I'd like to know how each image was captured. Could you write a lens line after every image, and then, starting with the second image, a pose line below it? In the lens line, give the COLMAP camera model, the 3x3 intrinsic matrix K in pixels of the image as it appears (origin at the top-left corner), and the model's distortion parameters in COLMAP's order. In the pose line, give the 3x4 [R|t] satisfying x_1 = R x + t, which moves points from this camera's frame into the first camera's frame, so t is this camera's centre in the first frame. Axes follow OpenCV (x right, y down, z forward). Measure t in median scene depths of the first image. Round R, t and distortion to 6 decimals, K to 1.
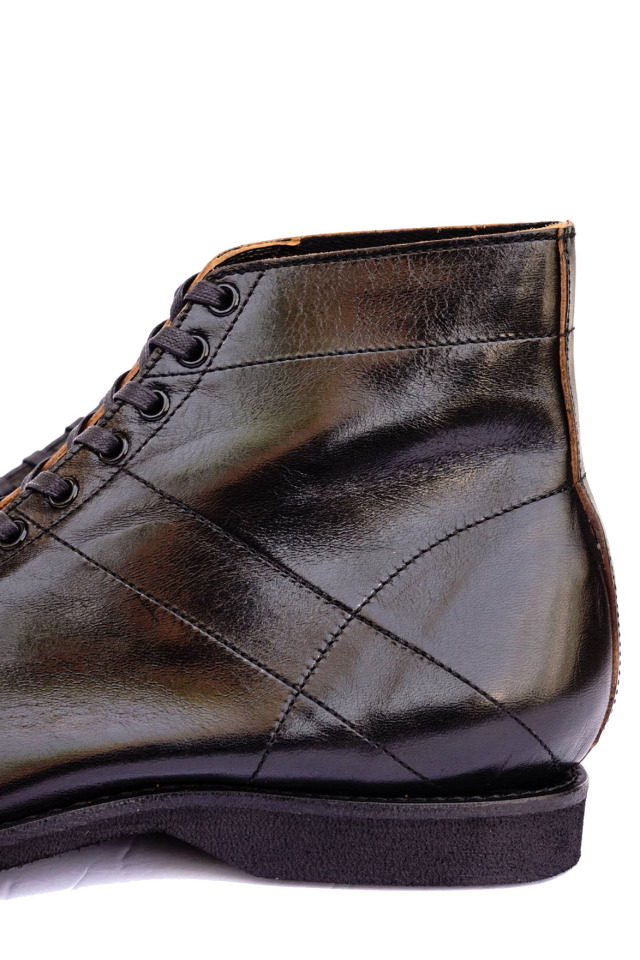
lens RADIAL K [[1691.7, 0, 322.9], [0, 1691.7, 480.3], [0, 0, 1]] dist [0.274956, 0.000000]
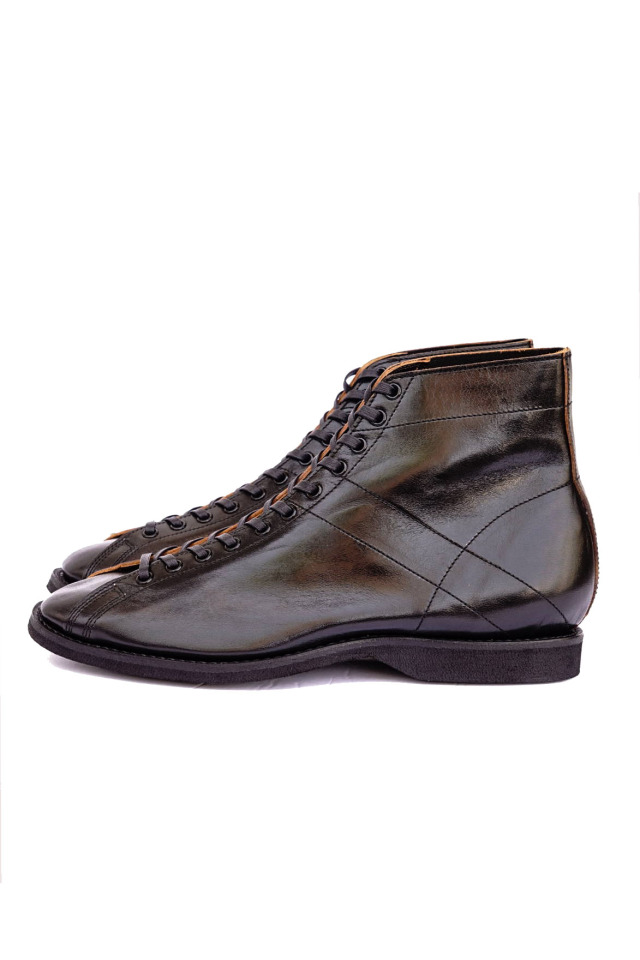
lens RADIAL K [[1691.7, 0, 316.4], [0, 1691.7, 481.4], [0, 0, 1]] dist [0.274956, 0.000000]
pose [[0.999797, -0.019552, 0.004796, -0.160241], [0.019585, 0.999784, -0.006968, 0.010088], [-0.004659, 0.007060, 0.999964, -0.972765]]
